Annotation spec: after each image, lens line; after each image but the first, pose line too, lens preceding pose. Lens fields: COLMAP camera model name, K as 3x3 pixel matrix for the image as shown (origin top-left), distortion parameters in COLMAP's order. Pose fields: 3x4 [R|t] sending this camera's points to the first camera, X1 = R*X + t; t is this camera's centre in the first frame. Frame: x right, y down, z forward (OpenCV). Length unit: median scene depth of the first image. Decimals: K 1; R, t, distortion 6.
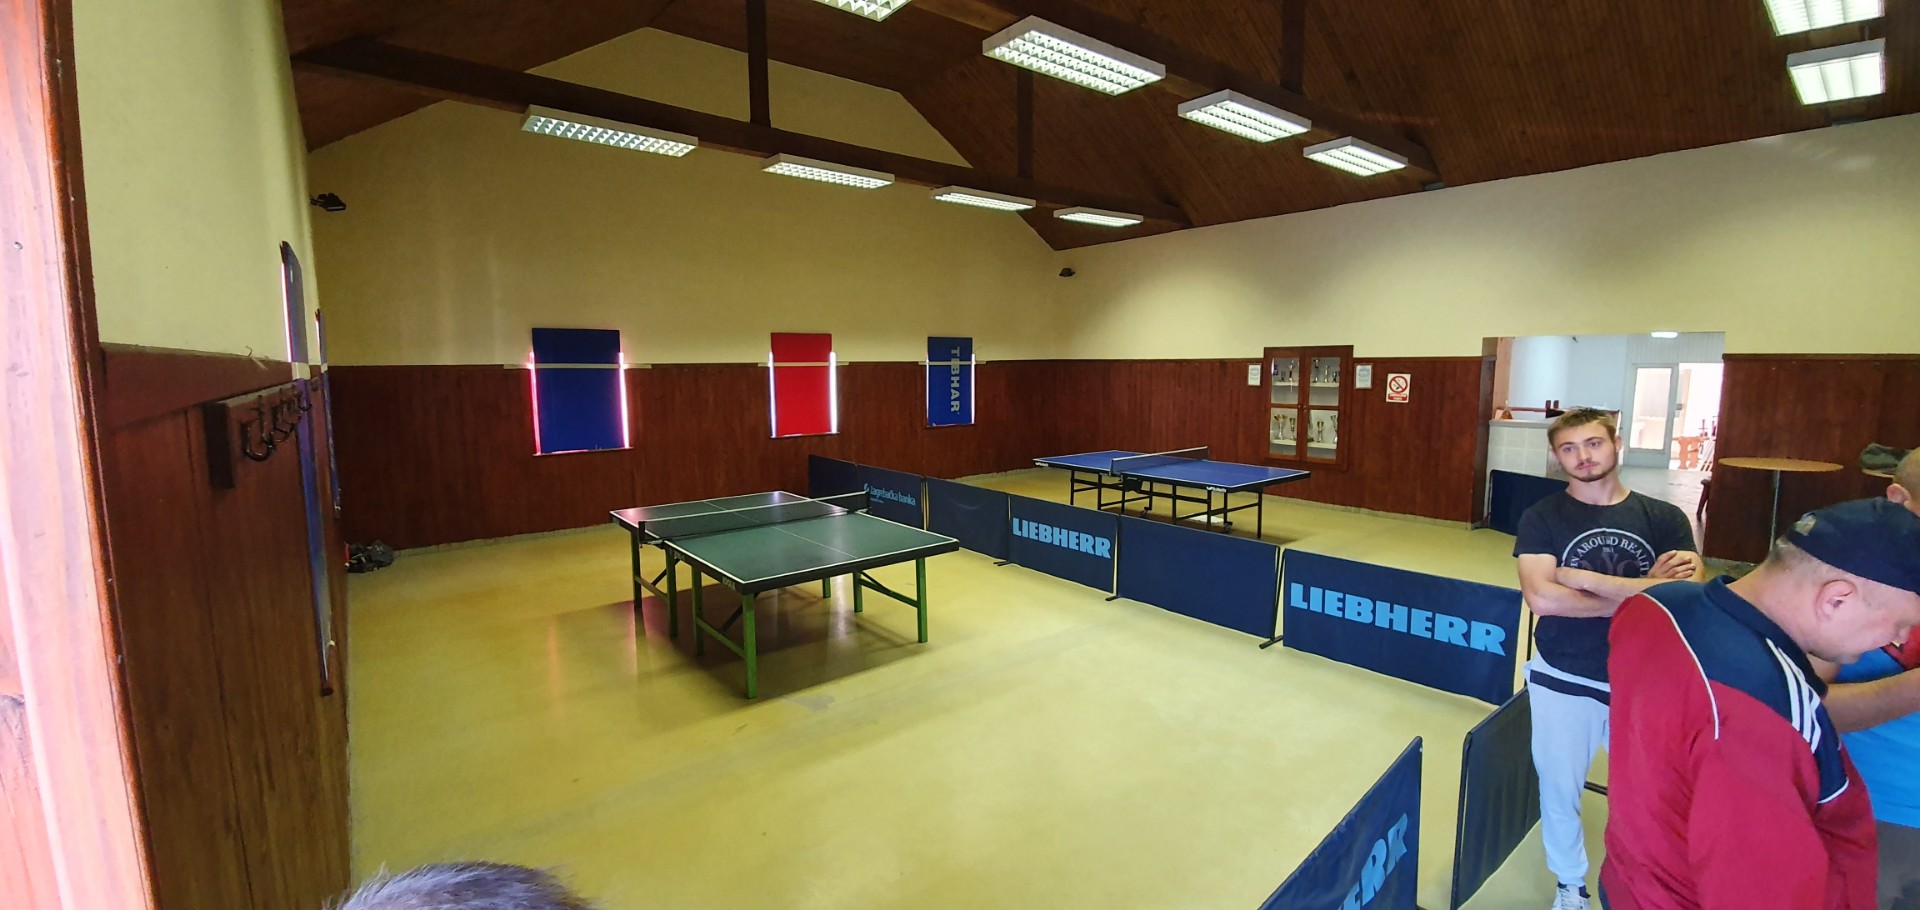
lens RADIAL K [[758.5, 0, 960.0], [0, 758.5, 455.0], [0, 0, 1]] dist [-0.001404, -0.000035]
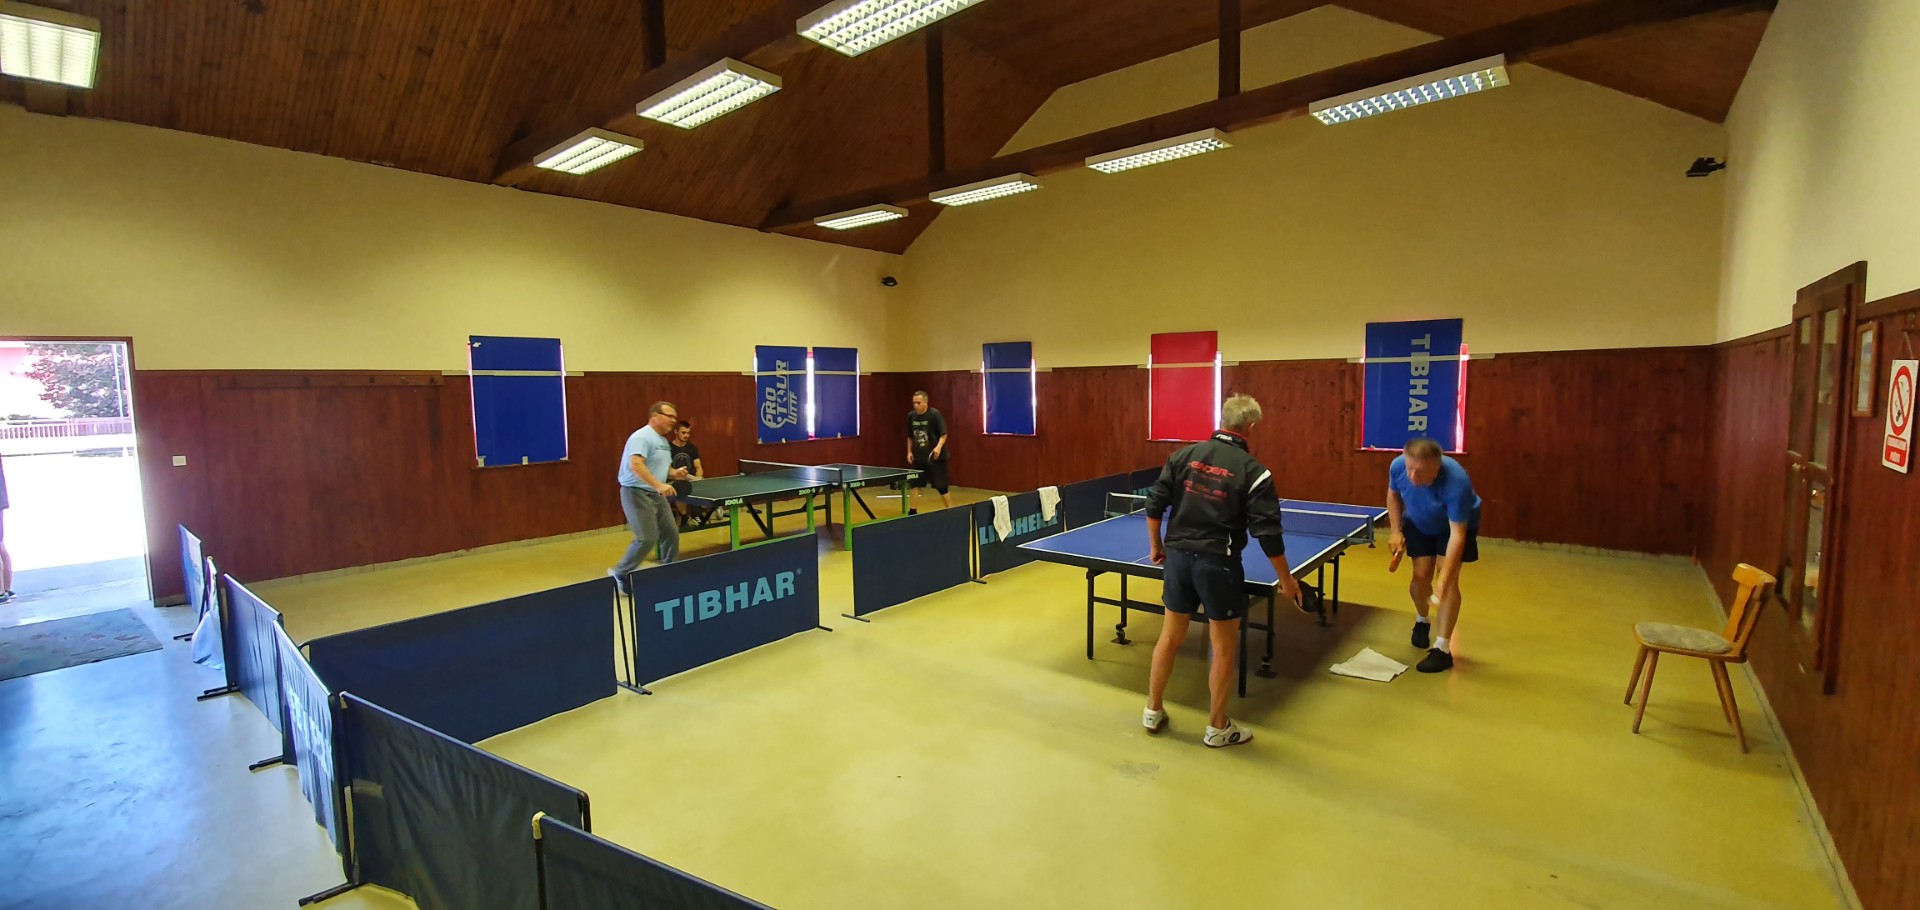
lens RADIAL K [[770.4, 0, 960.0], [0, 770.4, 455.0], [0, 0, 1]] dist [0.002084, 0.000023]
pose [[0.185553, 0.097775, -0.977758, 0.683066], [-0.105224, 0.991293, 0.079160, -0.056513], [0.976984, 0.088195, 0.194226, 0.559610]]
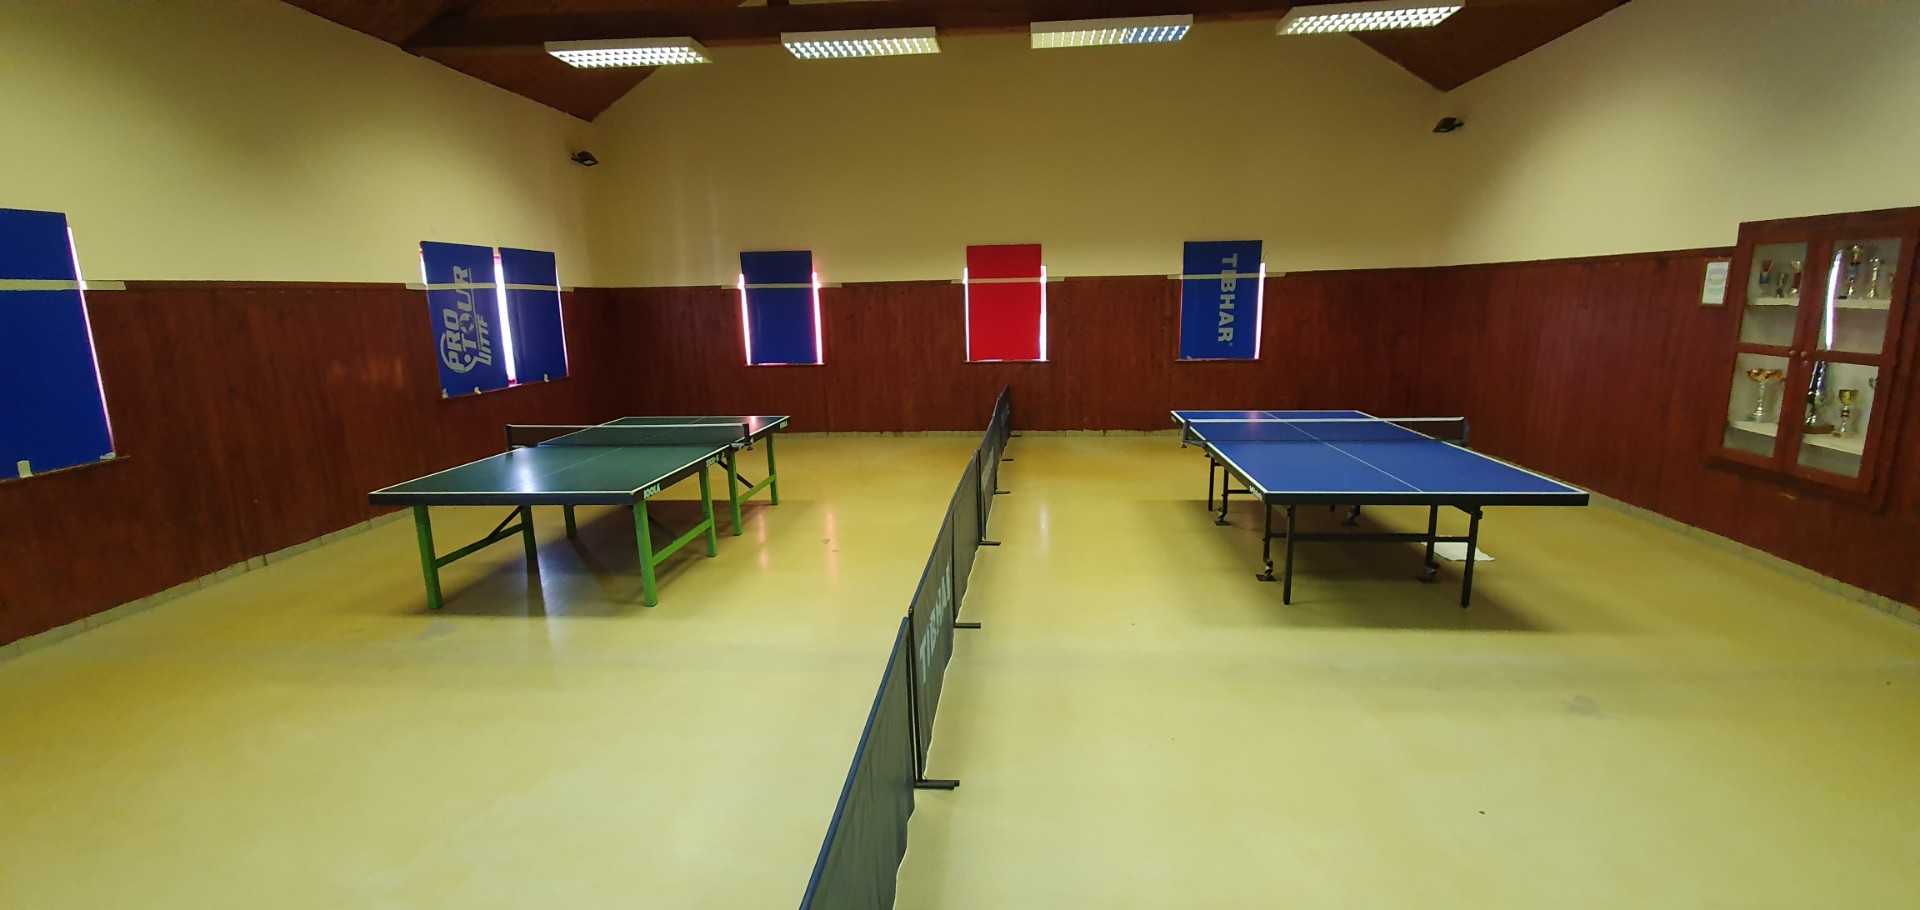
lens RADIAL K [[758.5, 0, 960.0], [0, 758.5, 455.0], [0, 0, 1]] dist [-0.001404, -0.000035]
pose [[0.724606, 0.133472, -0.676115, 0.382252], [-0.070243, 0.990261, 0.120207, -0.021258], [0.685574, -0.039610, 0.726925, 0.315224]]
